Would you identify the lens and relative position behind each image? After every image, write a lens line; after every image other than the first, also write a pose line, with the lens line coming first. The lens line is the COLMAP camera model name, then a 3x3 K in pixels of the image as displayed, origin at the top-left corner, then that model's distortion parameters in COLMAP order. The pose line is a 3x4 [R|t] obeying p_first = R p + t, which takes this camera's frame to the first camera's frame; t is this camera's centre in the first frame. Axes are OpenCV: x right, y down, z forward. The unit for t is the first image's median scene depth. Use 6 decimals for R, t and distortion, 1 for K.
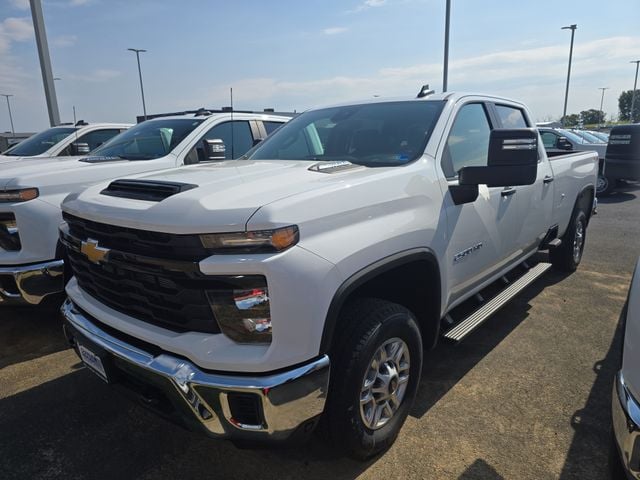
lens RADIAL K [[448.8, 0, 320.0], [0, 448.8, 240.0], [0, 0, 1]] dist [0.057507, -0.049525]
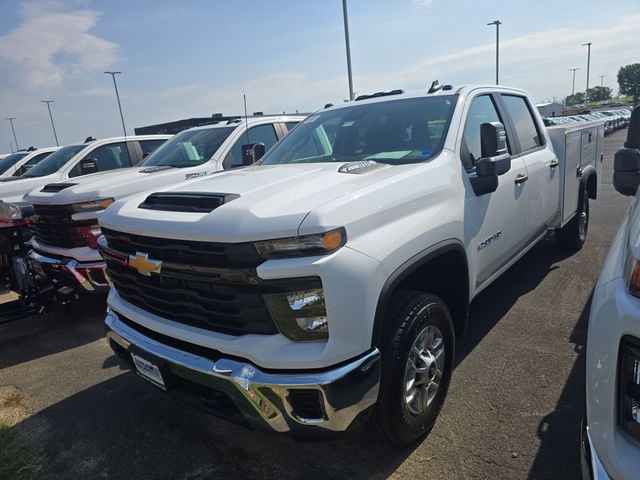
lens RADIAL K [[448.8, 0, 320.0], [0, 448.8, 240.0], [0, 0, 1]] dist [0.057507, -0.049525]
pose [[0.997580, -0.067720, 0.015729, -0.112097], [0.067589, 0.997675, 0.008758, -0.013304], [-0.016285, -0.007674, 0.999838, -0.043986]]
